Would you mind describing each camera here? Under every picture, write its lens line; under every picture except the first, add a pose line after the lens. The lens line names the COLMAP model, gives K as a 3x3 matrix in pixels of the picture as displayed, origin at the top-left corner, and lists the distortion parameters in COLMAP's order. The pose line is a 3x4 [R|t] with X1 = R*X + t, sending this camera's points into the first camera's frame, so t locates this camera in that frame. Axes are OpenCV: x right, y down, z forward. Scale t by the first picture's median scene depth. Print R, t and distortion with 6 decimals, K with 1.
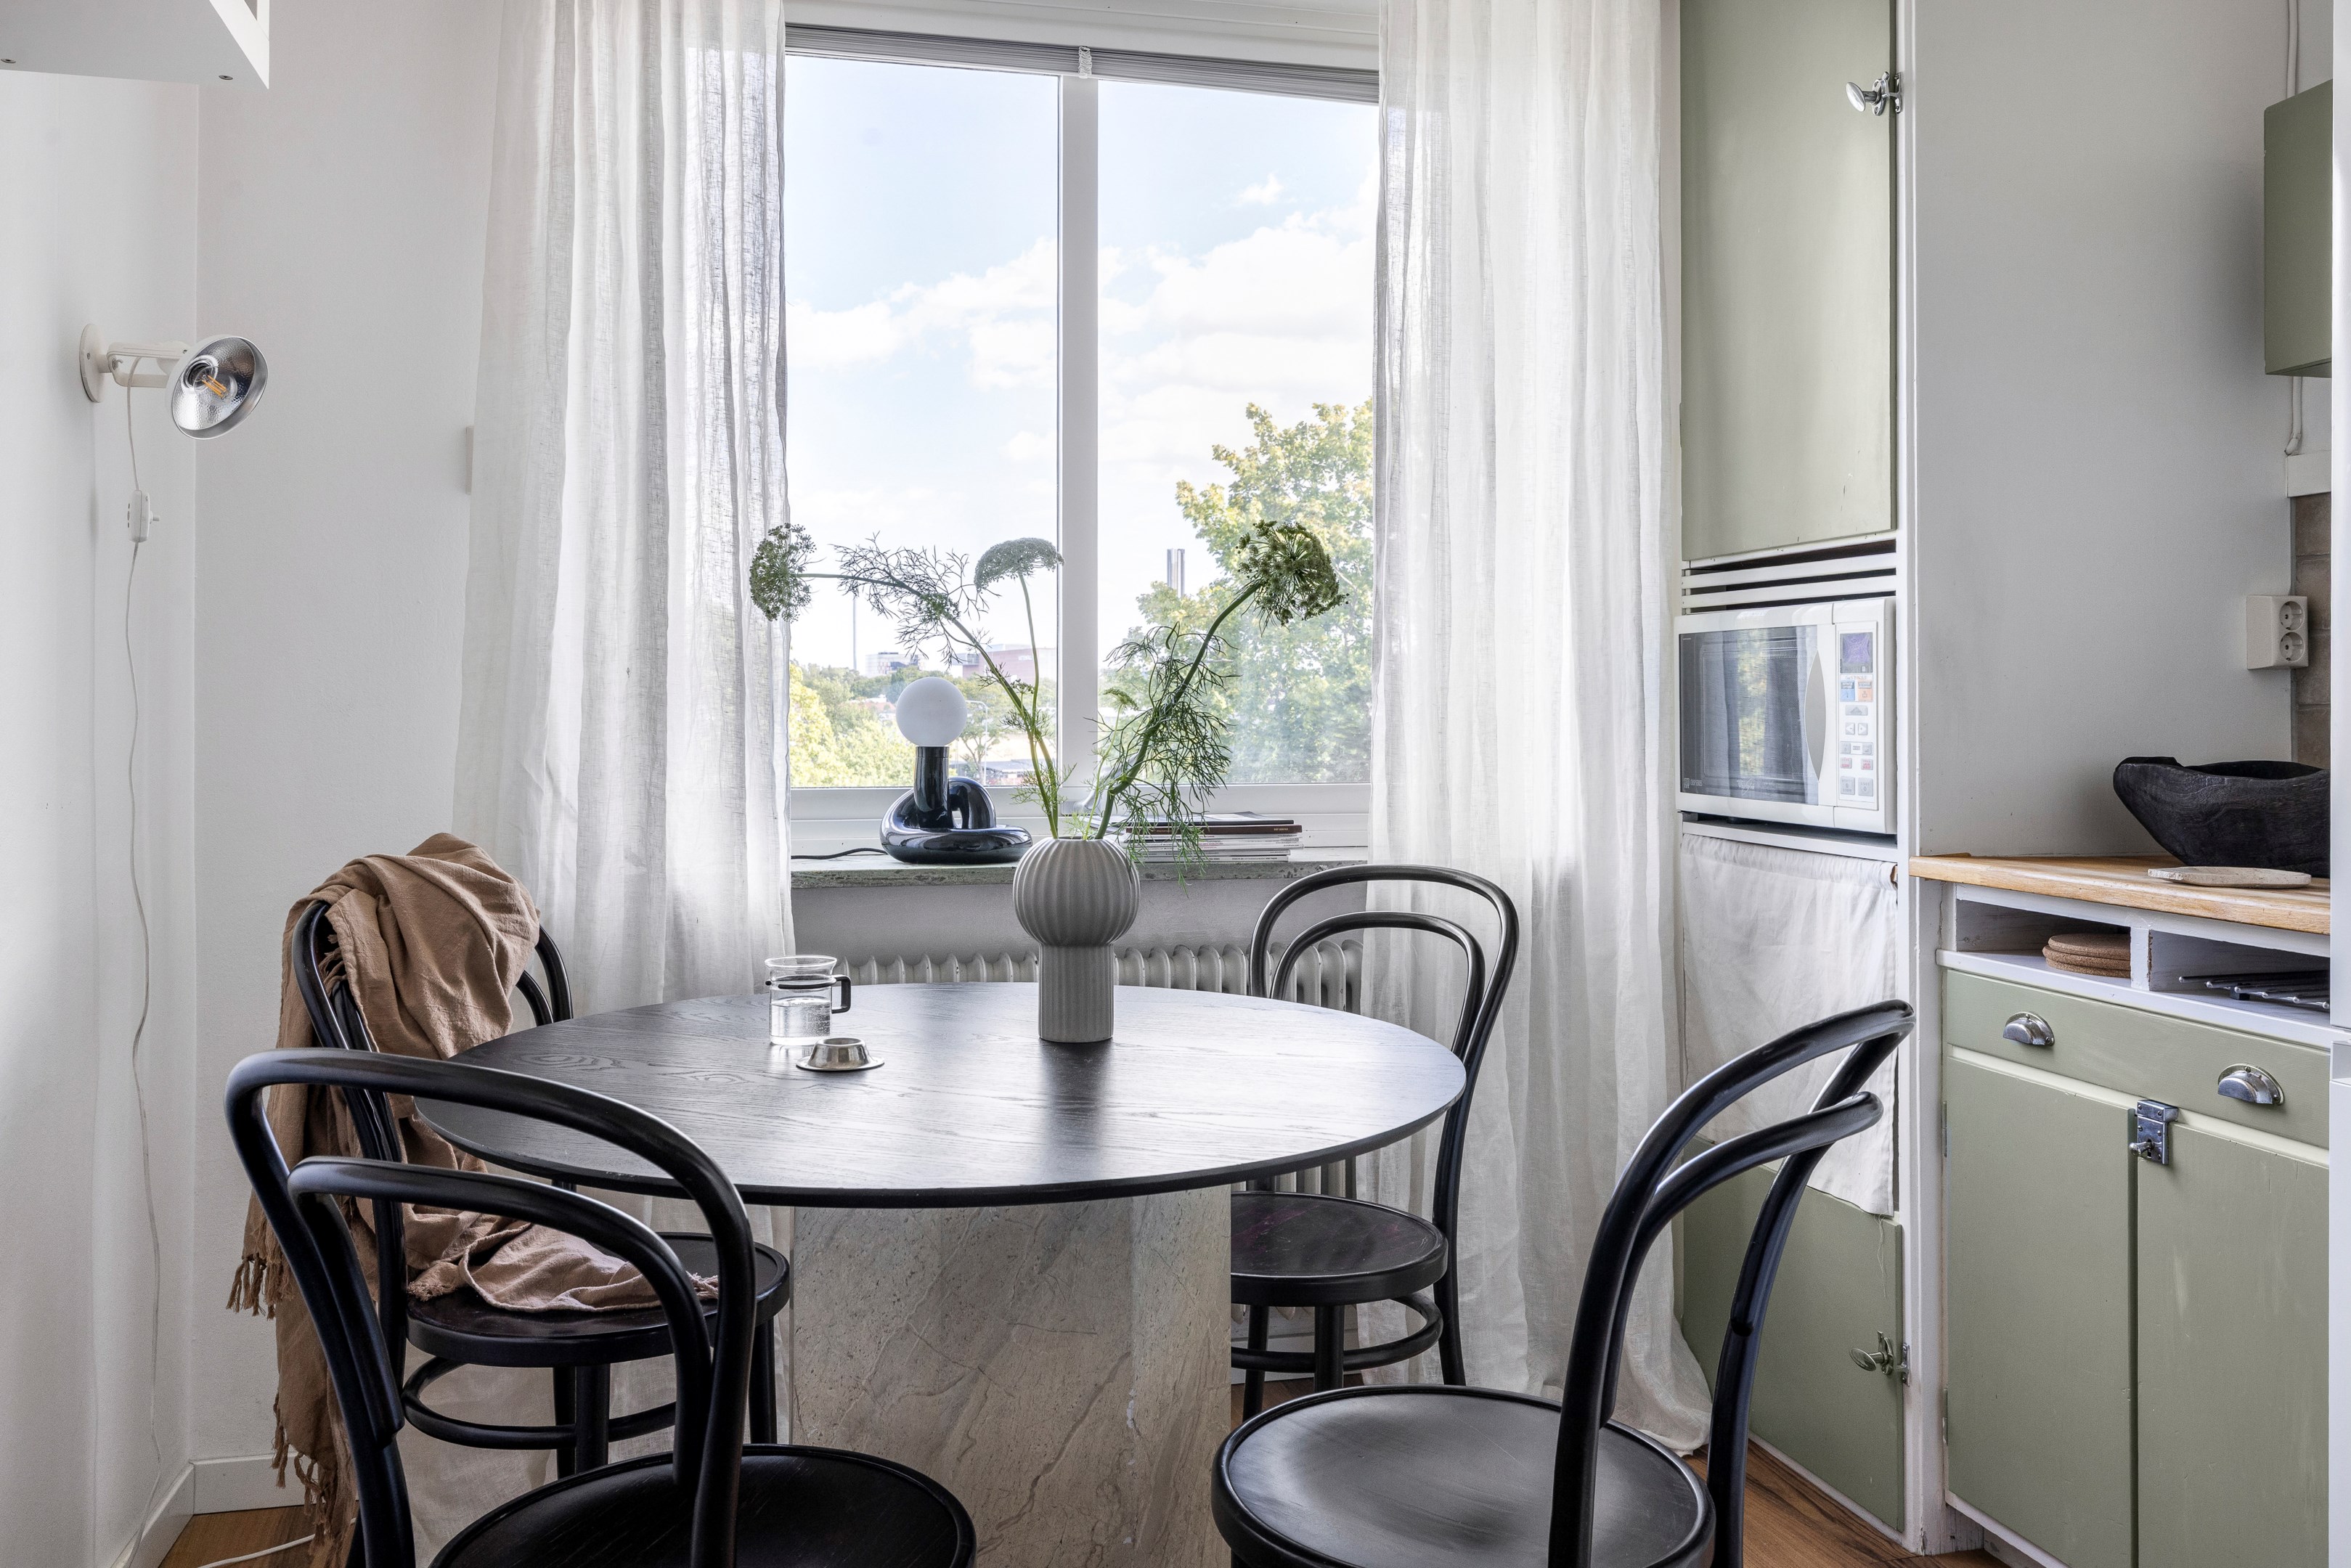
lens RADIAL K [[1936.1, 0, 1173.6], [0, 1936.1, 681.6], [0, 0, 1]] dist [-0.003166, 0.006003]
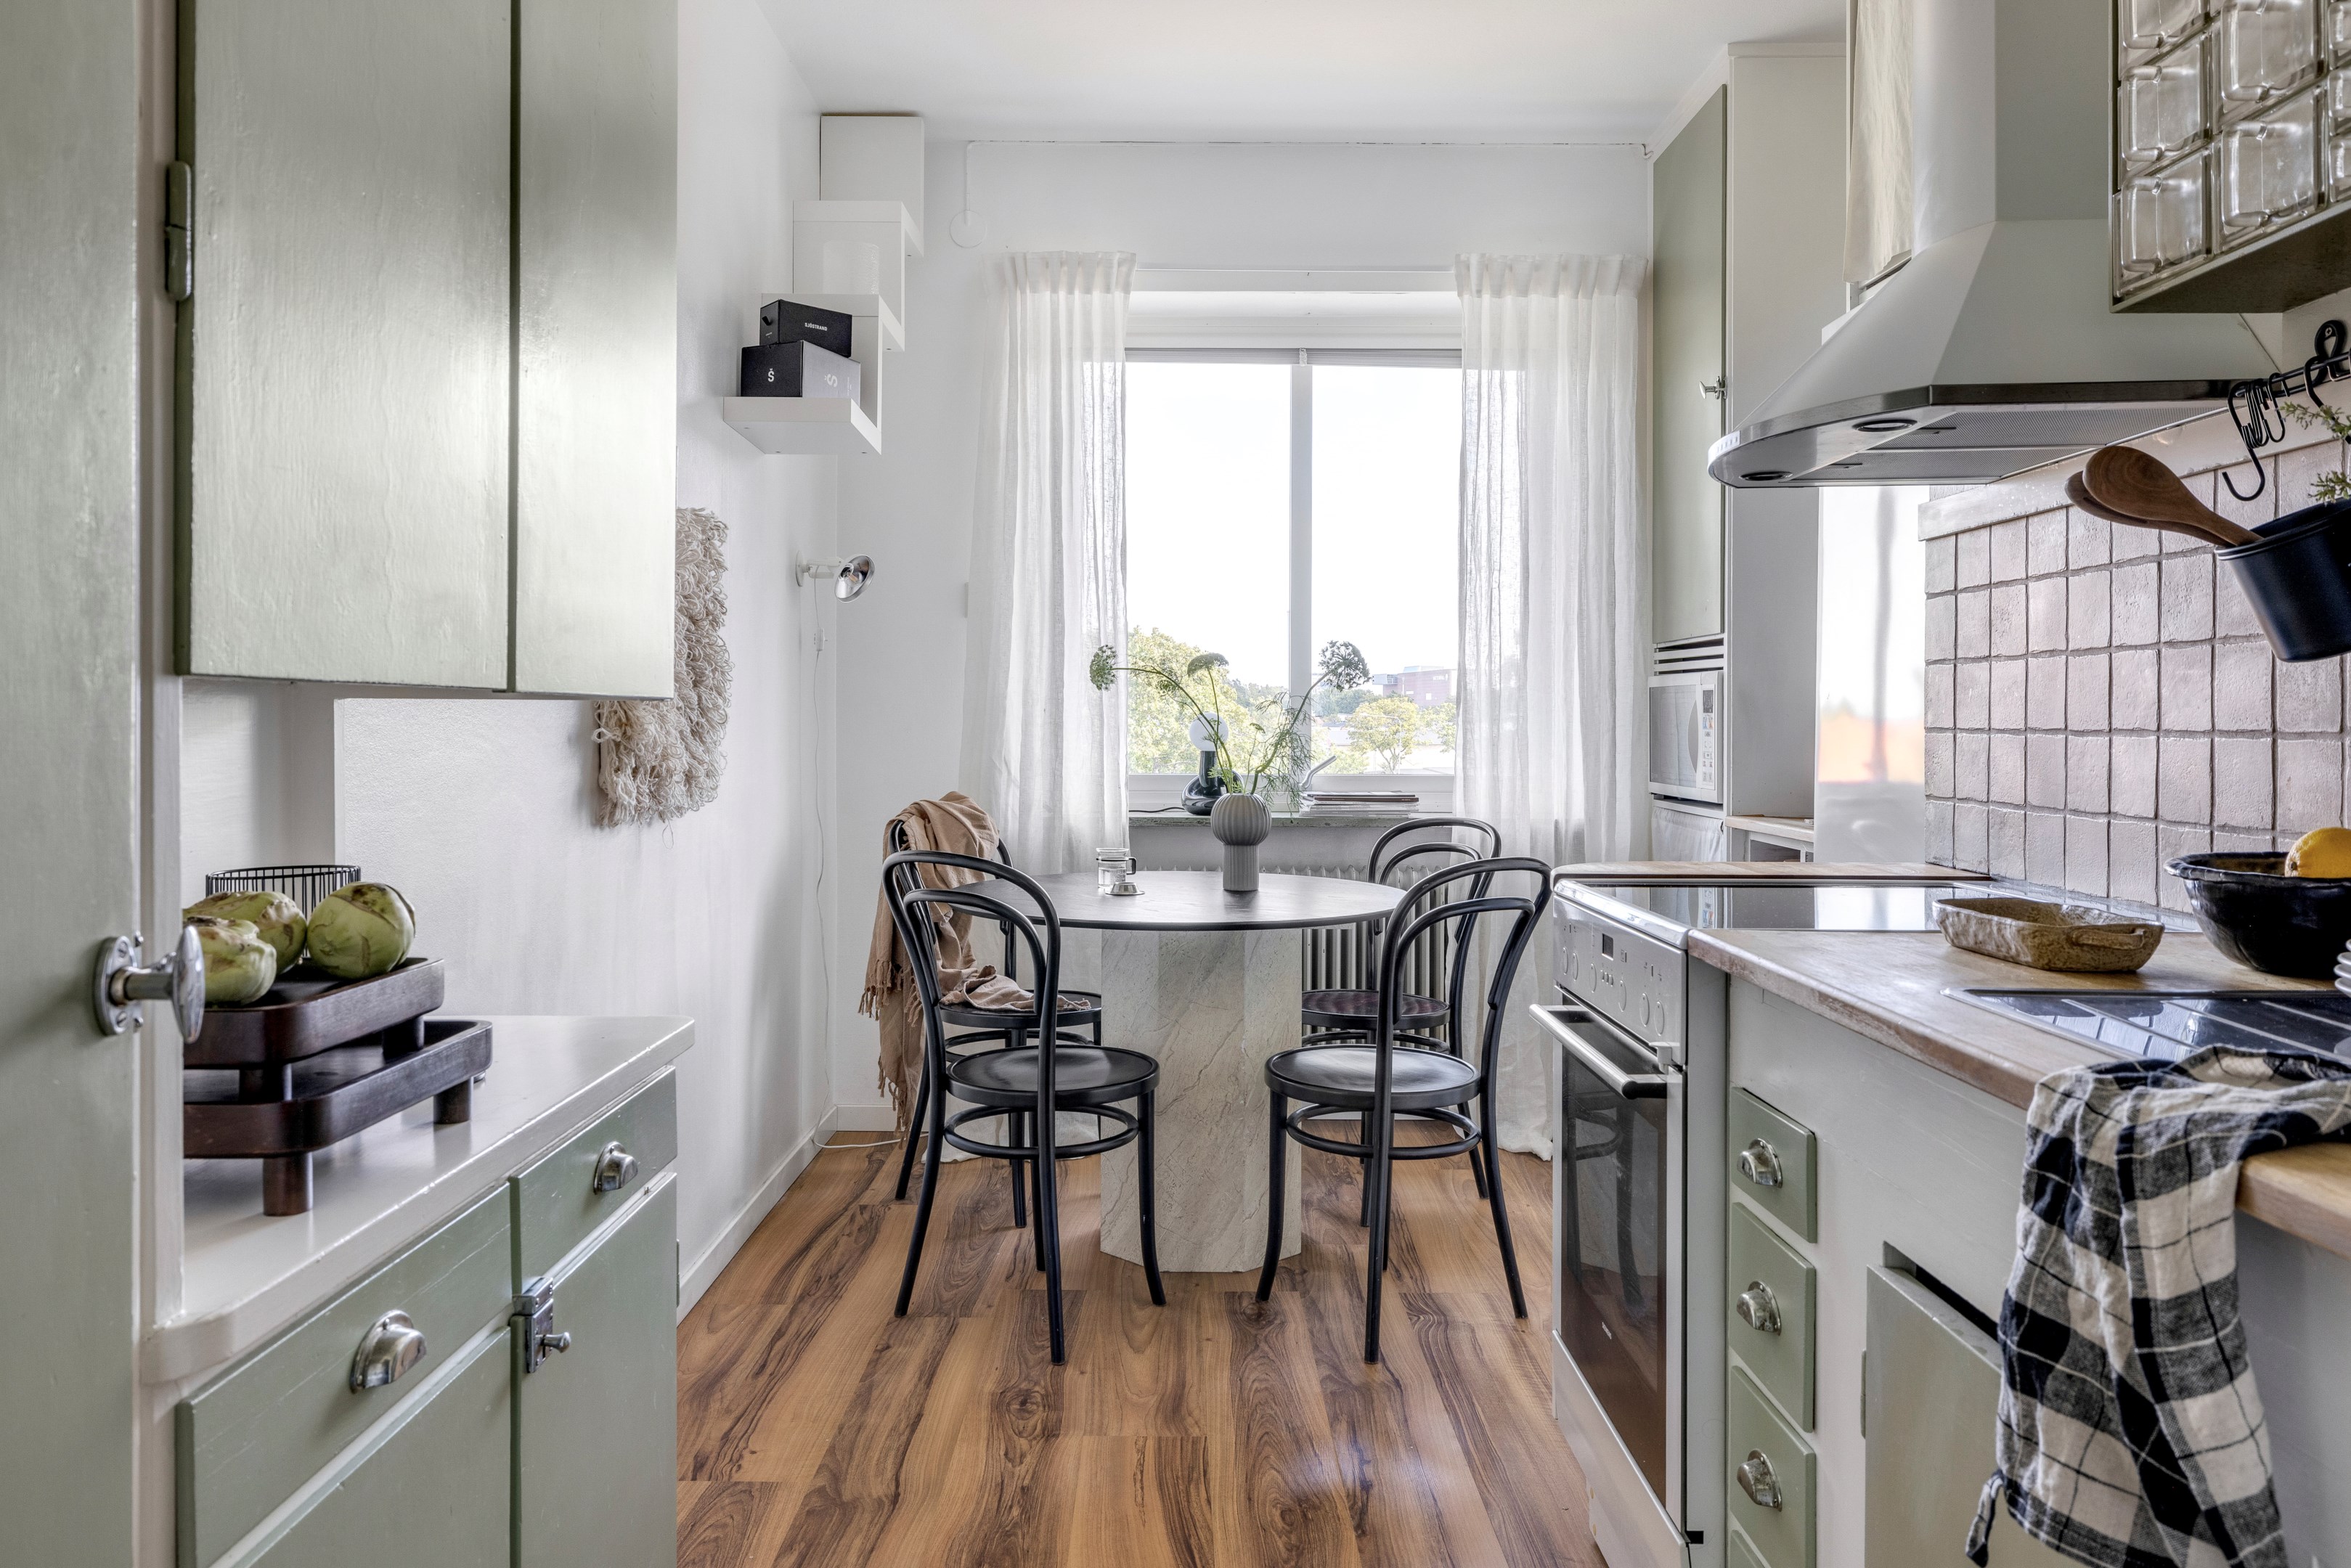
lens RADIAL K [[1648.6, 0, 1178.7], [0, 1648.6, 710.5], [0, 0, 1]] dist [-0.008710, -0.002904]
pose [[0.975036, 0.001986, -0.222038, 0.219147], [-0.000636, 0.999981, 0.006150, -0.015859], [0.222046, -0.005855, 0.975019, -0.588137]]
